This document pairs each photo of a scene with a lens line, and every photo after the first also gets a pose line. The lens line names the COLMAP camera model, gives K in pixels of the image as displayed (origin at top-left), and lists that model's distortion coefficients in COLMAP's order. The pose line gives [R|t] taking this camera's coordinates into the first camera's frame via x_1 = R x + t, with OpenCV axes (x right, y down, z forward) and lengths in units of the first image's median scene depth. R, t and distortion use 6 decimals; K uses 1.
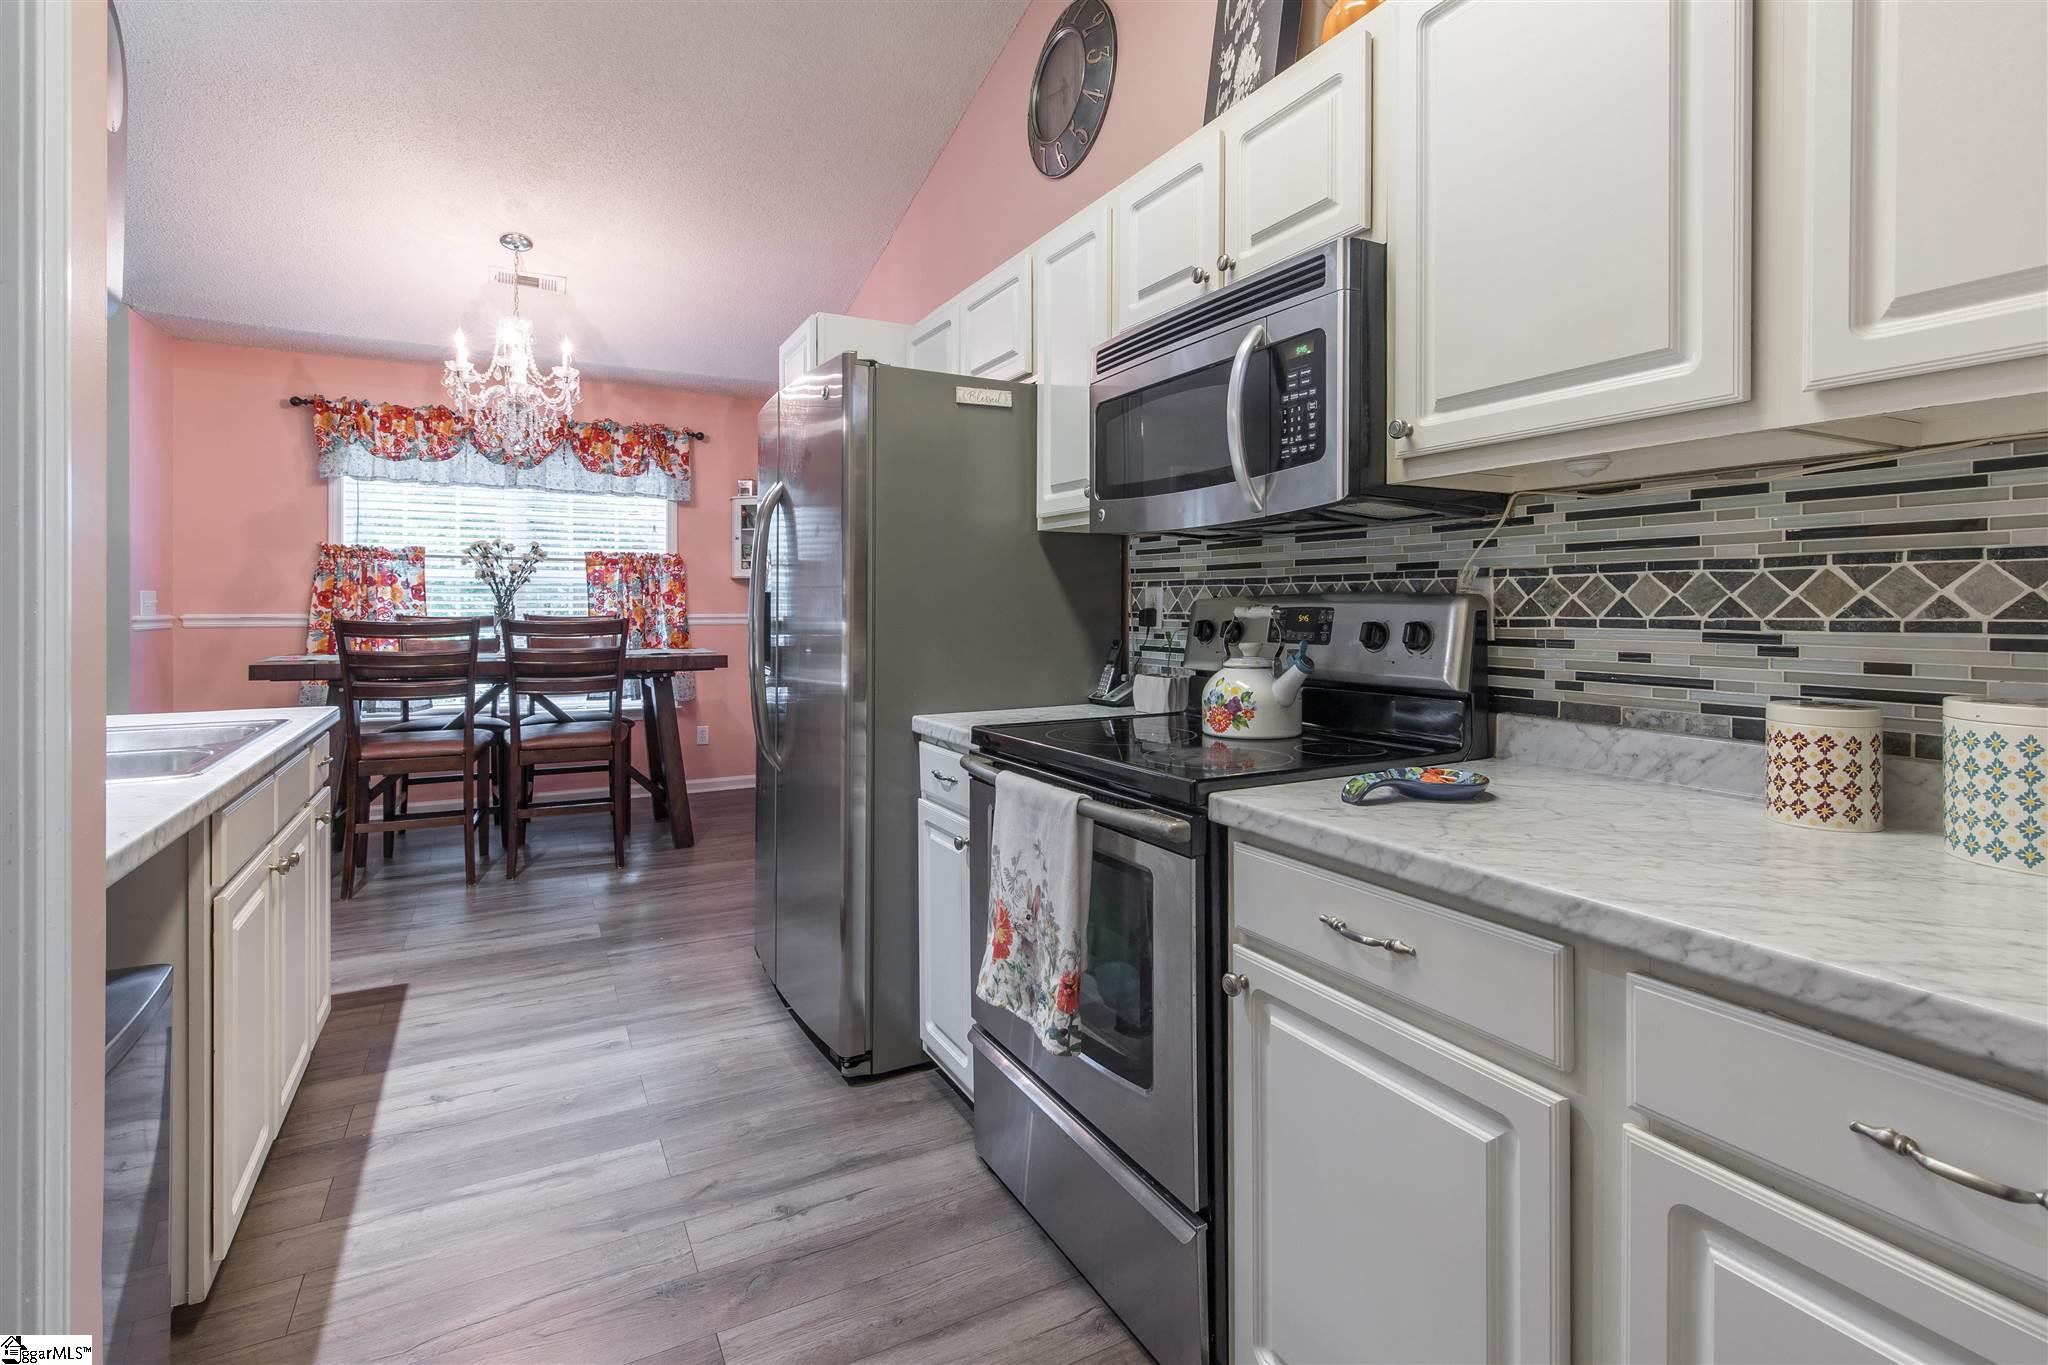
lens RADIAL K [[972.6, 0, 1032.8], [0, 972.6, 601.1], [0, 0, 1]] dist [0.024679, -0.000271]
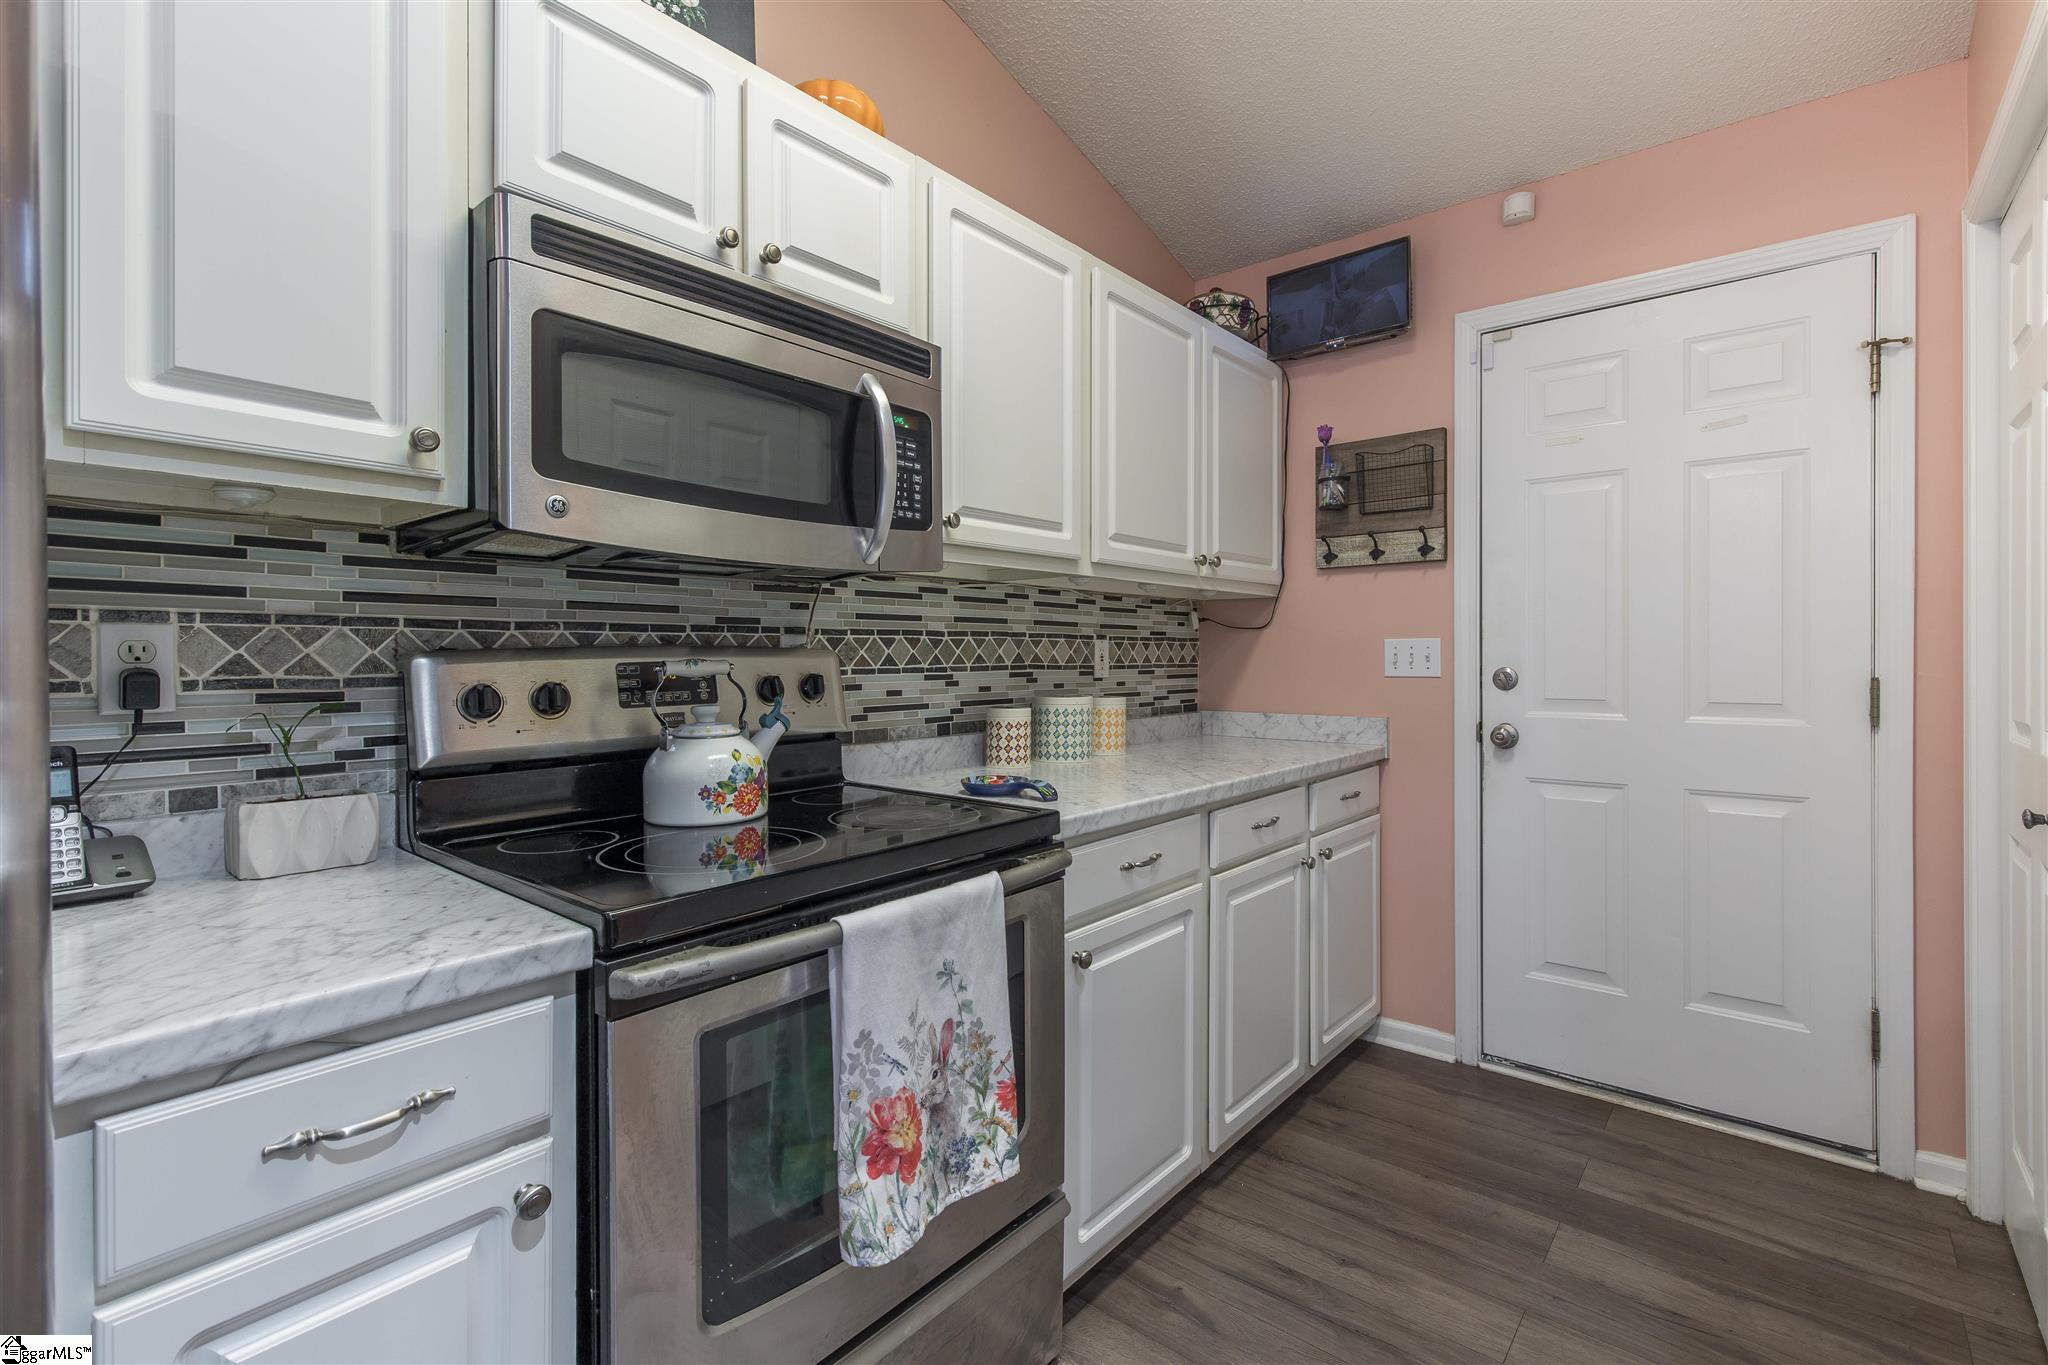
lens RADIAL K [[928.2, 0, 1037.2], [0, 928.2, 661.0], [0, 0, 1]] dist [-0.002264, -0.000118]
pose [[-0.382520, 0.001695, 0.923946, -0.685957], [0.004627, 0.999989, 0.000081, 0.008244], [-0.923936, 0.004307, -0.382523, 1.189913]]
